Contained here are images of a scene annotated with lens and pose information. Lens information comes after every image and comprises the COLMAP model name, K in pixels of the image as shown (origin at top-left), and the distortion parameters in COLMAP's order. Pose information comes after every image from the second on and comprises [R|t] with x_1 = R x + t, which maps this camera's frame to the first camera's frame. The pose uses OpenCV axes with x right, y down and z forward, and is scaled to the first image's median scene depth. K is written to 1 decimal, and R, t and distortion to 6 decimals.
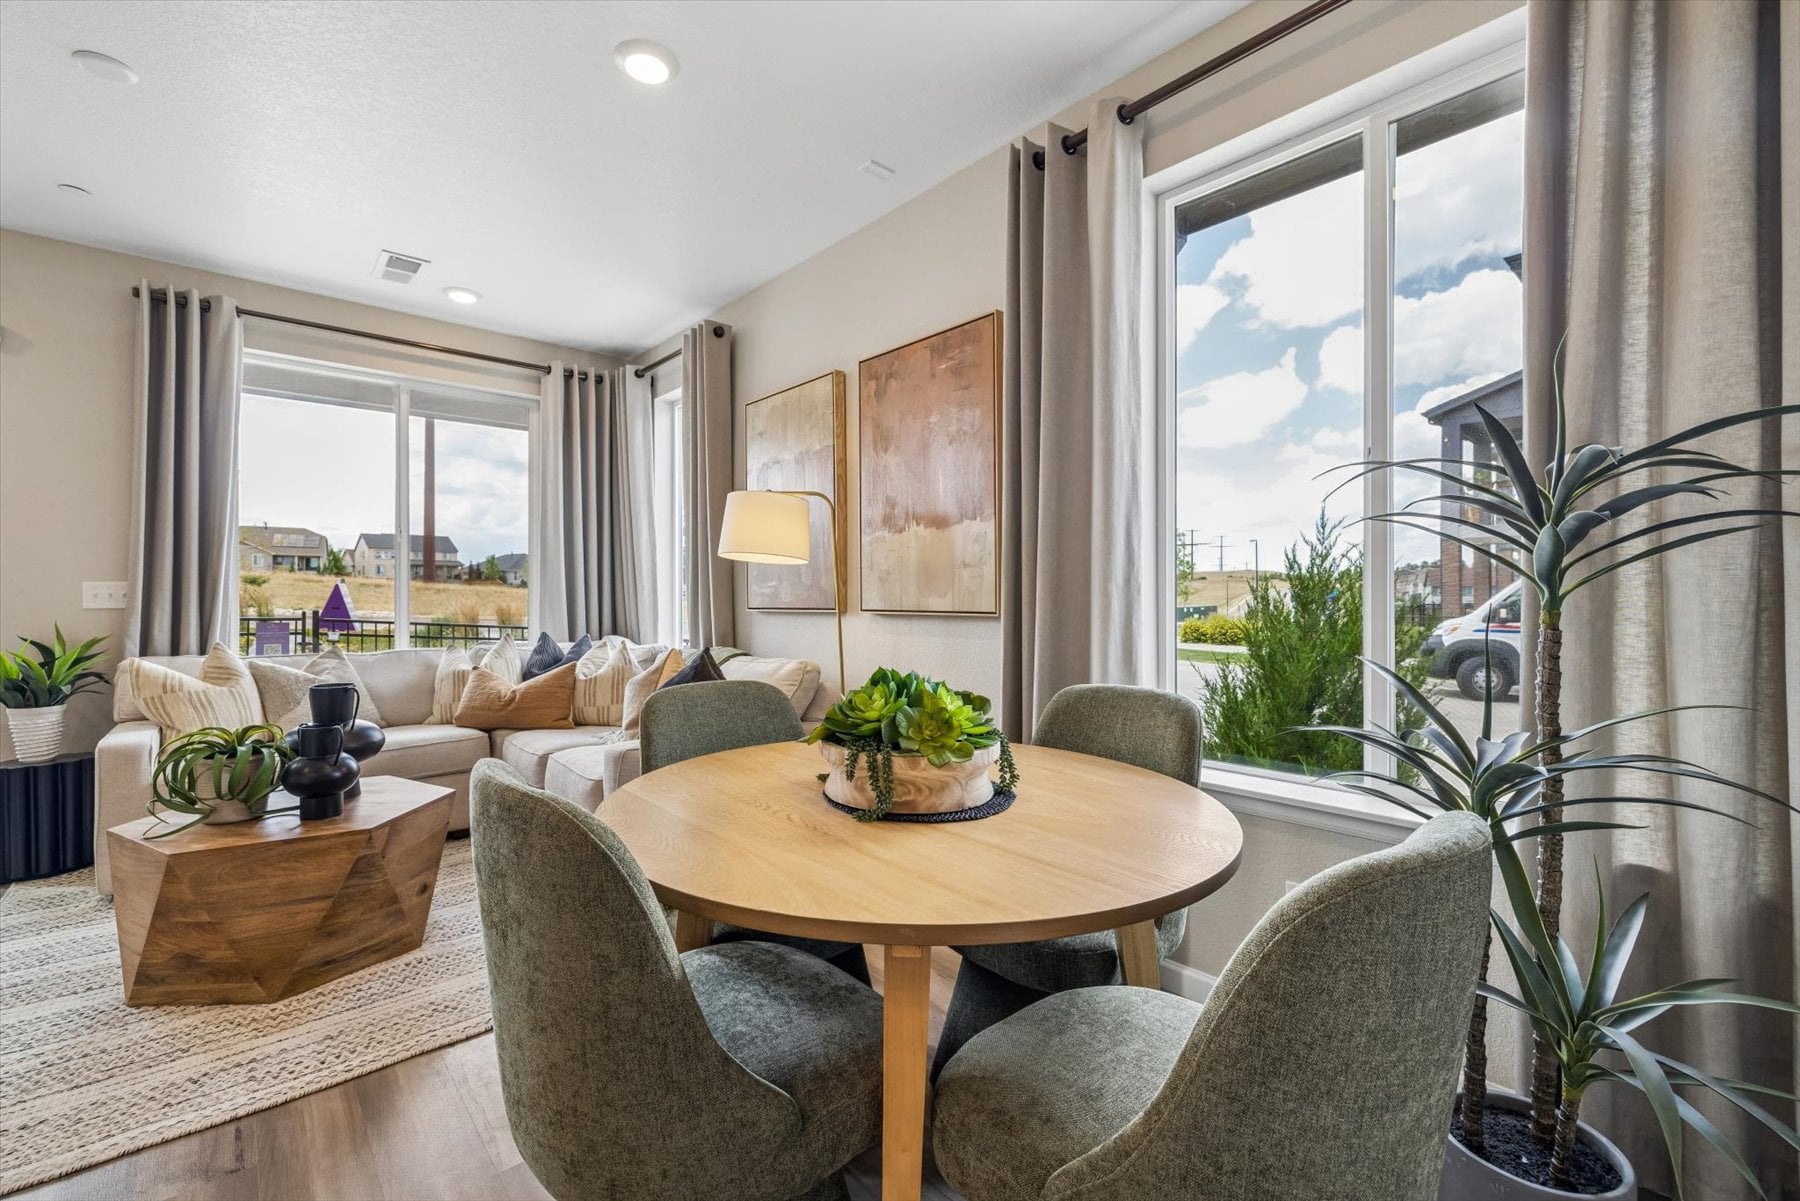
lens RADIAL K [[803.7, 0, 900.0], [0, 803.7, 600.5], [0, 0, 1]] dist [-0.002870, -0.000051]
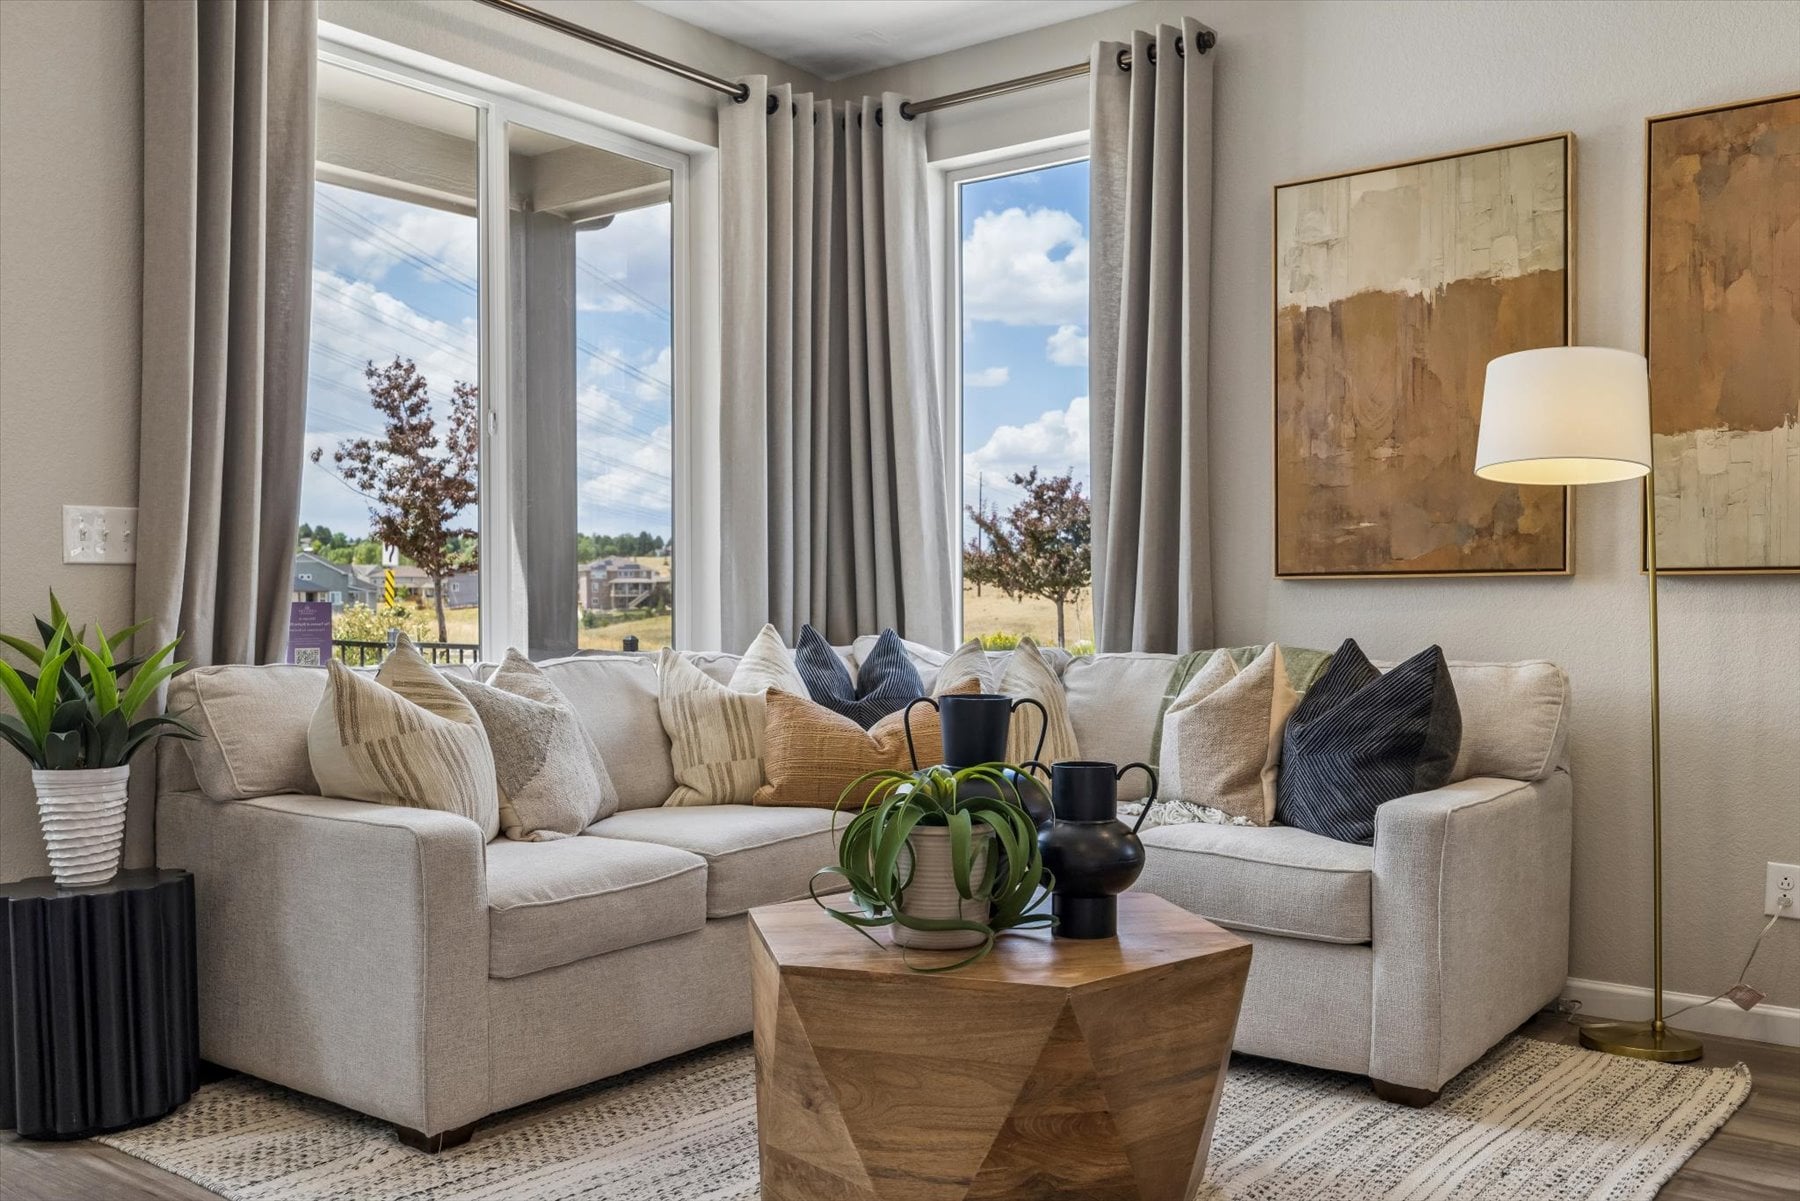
lens RADIAL K [[1736.2, 0, 881.1], [0, 1736.2, 599.2], [0, 0, 1]] dist [-0.005684, 0.025473]
pose [[0.981555, -0.000093, 0.191178, -0.823677], [0.001566, 0.999970, -0.007552, 0.043510], [-0.191172, 0.007712, 0.981526, -0.077862]]
